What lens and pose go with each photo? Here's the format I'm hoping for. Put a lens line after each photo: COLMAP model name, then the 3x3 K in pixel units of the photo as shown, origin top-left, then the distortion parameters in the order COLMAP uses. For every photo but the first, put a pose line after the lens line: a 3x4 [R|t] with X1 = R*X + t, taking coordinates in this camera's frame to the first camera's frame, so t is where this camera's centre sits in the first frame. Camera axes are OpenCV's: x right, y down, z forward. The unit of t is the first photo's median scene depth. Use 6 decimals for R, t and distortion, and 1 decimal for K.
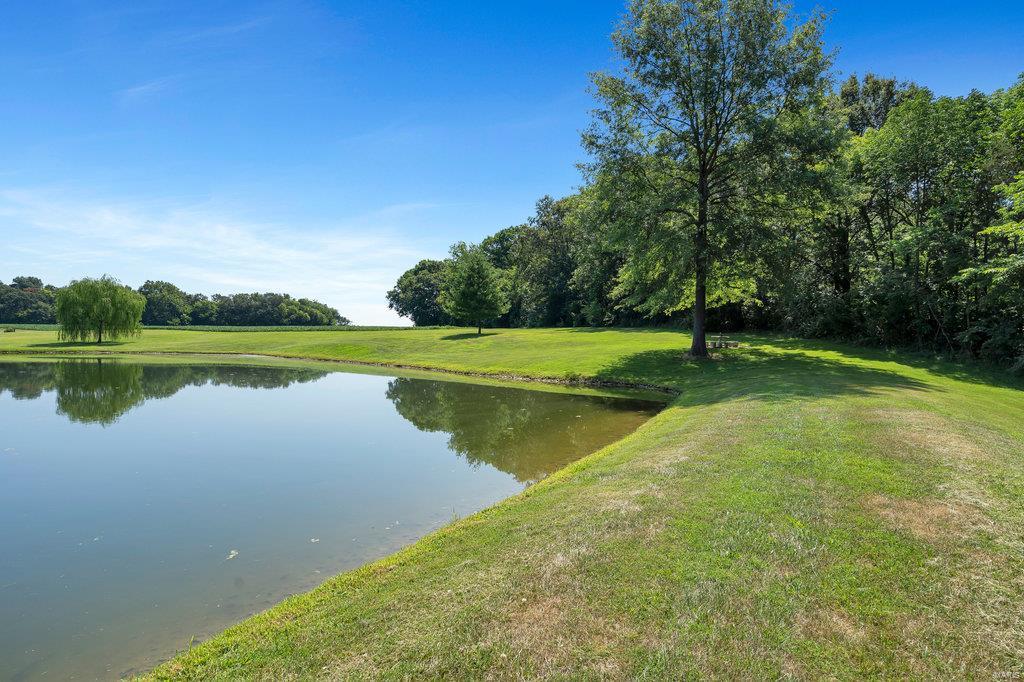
lens RADIAL K [[545.9, 0, 508.6], [0, 545.9, 337.9], [0, 0, 1]] dist [0.023117, 0.001168]
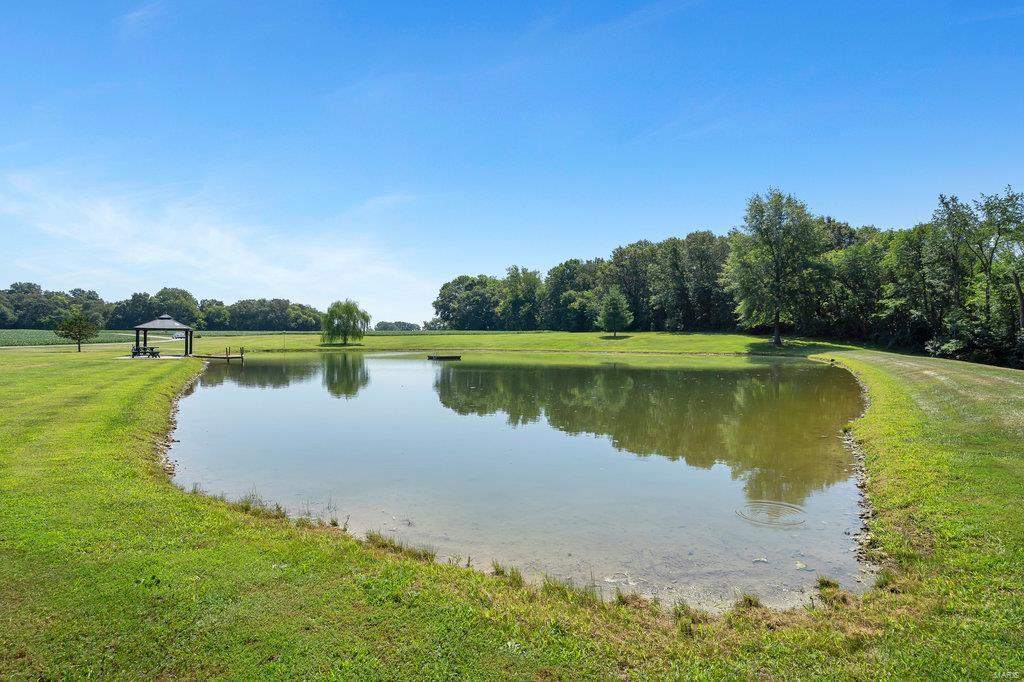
lens RADIAL K [[545.9, 0, 515.1], [0, 545.9, 342.2], [0, 0, 1]] dist [0.023117, 0.001168]
pose [[0.993091, -0.009728, 0.116940, -0.183531], [0.008953, 0.999934, 0.007148, -0.001220], [-0.117002, -0.006051, 0.993113, -0.219528]]
